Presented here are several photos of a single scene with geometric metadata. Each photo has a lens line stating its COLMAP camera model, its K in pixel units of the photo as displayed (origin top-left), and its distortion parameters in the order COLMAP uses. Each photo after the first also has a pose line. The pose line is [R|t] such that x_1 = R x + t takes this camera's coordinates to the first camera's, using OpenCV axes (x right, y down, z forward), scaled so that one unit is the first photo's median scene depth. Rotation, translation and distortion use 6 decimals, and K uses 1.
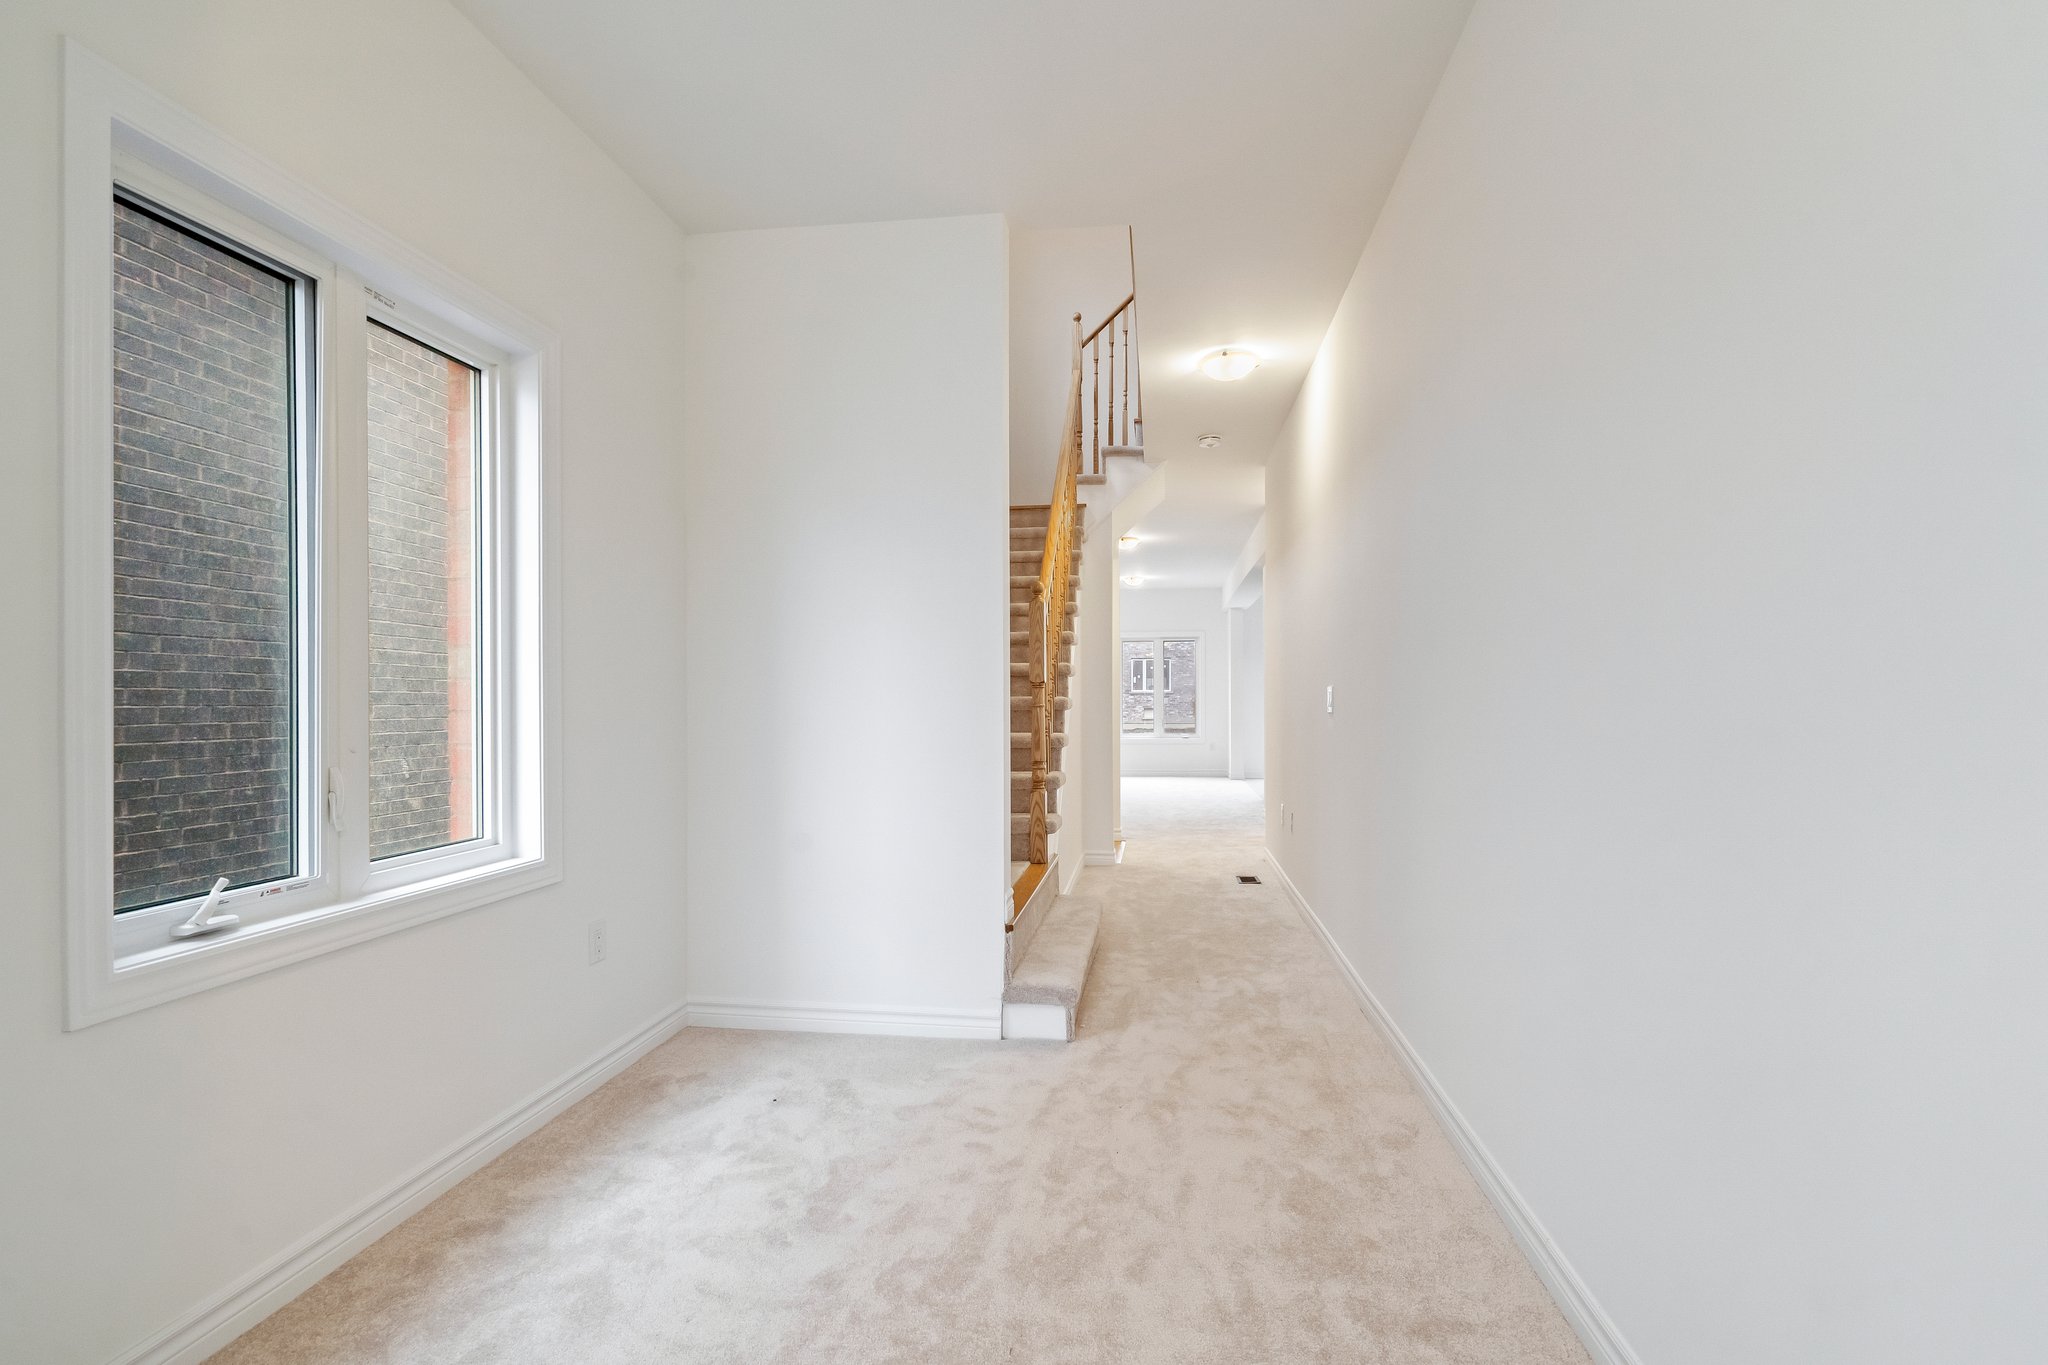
lens RADIAL K [[961.8, 0, 1029.8], [0, 961.8, 693.0], [0, 0, 1]] dist [0.000554, -0.000482]
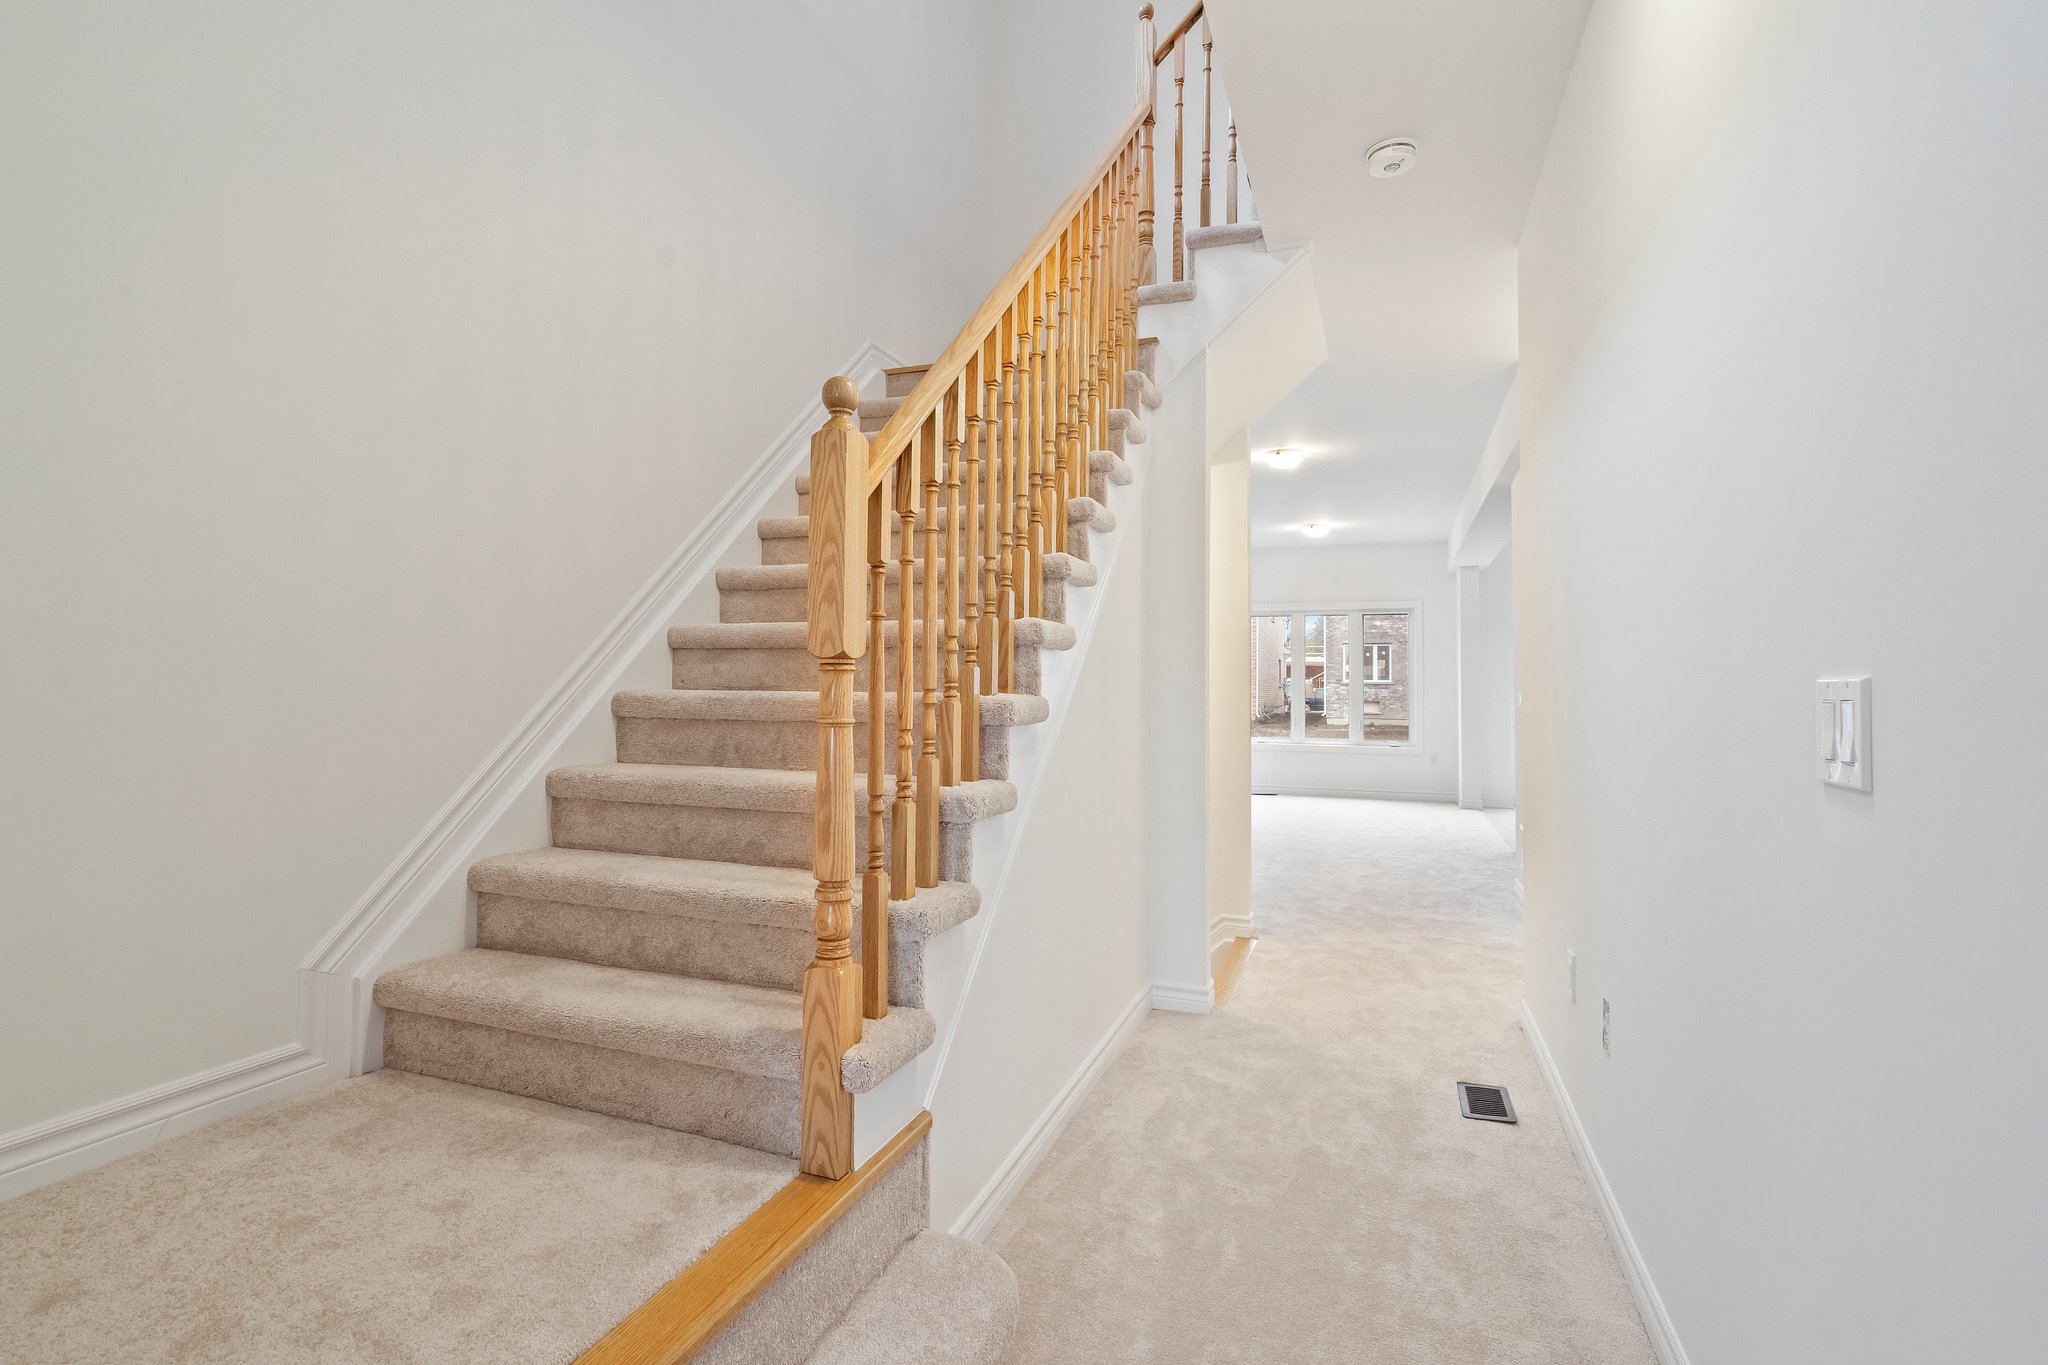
lens RADIAL K [[961.8, 0, 1012.0], [0, 961.8, 676.3], [0, 0, 1]] dist [0.000554, -0.000482]
pose [[0.971876, -0.004797, -0.235445, 0.104966], [0.002639, 0.999952, -0.009480, 0.000043], [0.235480, 0.008592, 0.971841, 0.450273]]
